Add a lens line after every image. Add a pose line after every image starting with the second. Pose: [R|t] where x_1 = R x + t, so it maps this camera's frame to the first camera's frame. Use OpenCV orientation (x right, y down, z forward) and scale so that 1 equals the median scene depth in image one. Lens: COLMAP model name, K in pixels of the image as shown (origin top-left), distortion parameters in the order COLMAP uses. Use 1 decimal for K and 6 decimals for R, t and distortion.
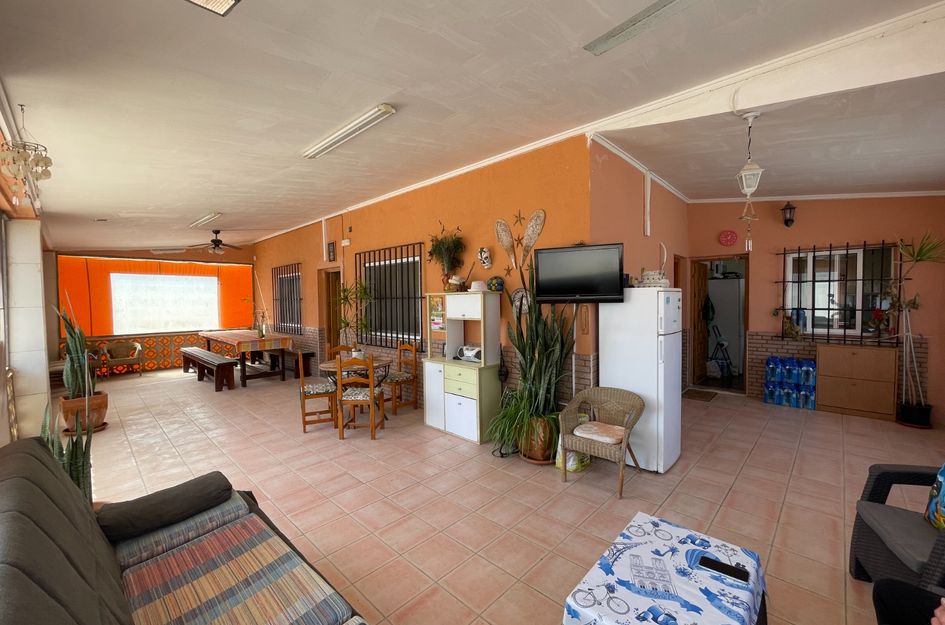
lens RADIAL K [[381.5, 0, 475.3], [0, 381.5, 312.5], [0, 0, 1]] dist [-0.002953, 0.001349]
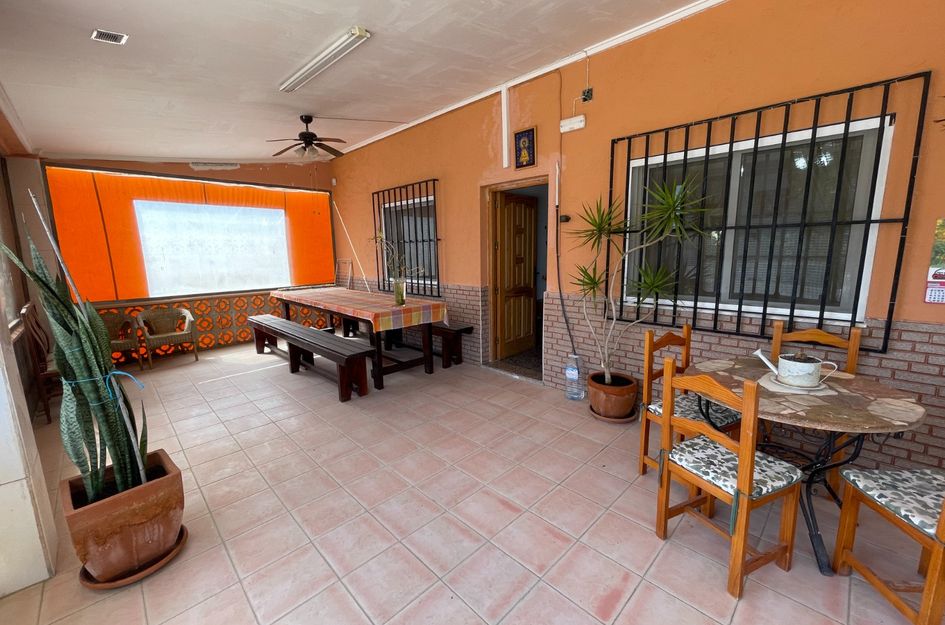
lens RADIAL K [[381.5, 0, 472.6], [0, 381.5, 310.9], [0, 0, 1]] dist [-0.002953, 0.001349]
pose [[0.999410, -0.000943, -0.034339, -0.376743], [0.005325, 0.991791, 0.127755, 0.001260], [0.033937, -0.127863, 0.991211, 0.371682]]
